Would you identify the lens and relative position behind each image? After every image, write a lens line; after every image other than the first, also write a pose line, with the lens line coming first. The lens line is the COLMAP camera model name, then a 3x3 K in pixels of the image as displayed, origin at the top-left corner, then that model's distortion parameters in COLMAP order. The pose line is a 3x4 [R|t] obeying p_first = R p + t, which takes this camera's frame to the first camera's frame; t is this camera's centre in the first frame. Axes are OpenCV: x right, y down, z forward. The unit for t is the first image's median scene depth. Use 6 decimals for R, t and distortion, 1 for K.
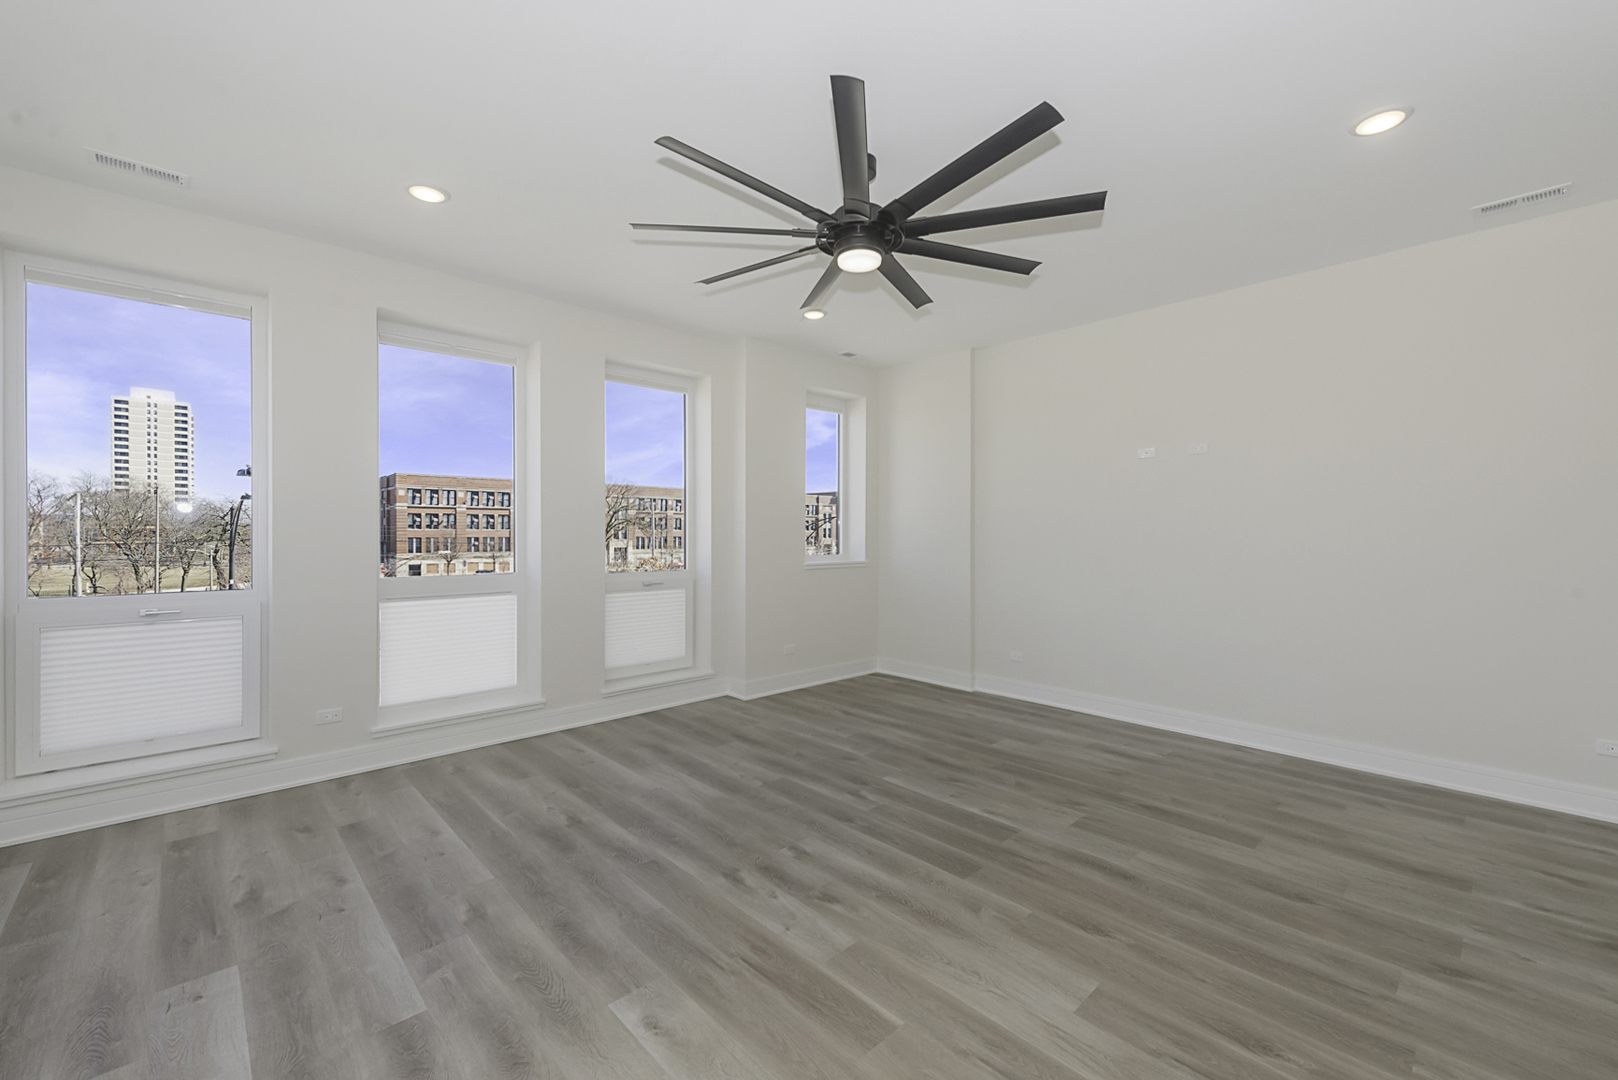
lens RADIAL K [[695.3, 0, 808.2], [0, 695.3, 529.3], [0, 0, 1]] dist [0.024855, -0.008455]
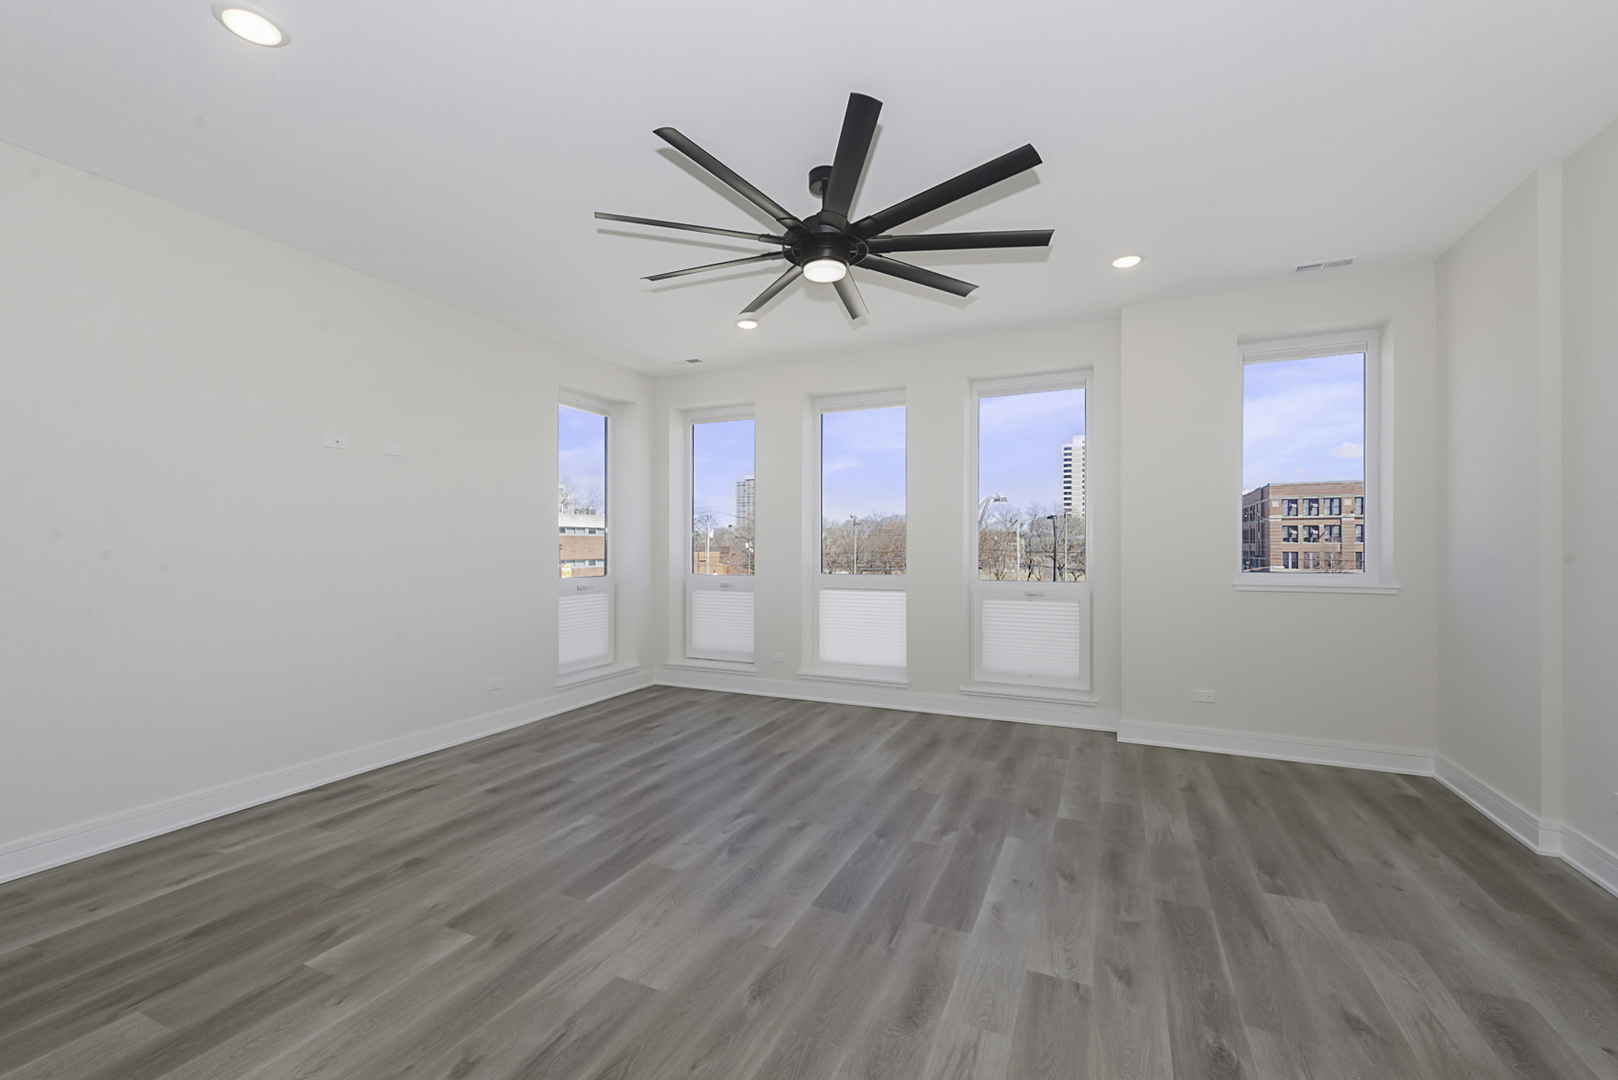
lens RADIAL K [[723.7, 0, 809.0], [0, 723.7, 540.0], [0, 0, 1]] dist [0.017285, -0.000180]
pose [[0.327804, -0.010353, -0.944689, 0.804756], [0.004422, 0.999946, -0.009424, 0.014175], [0.944735, -0.001089, 0.327832, 0.476010]]
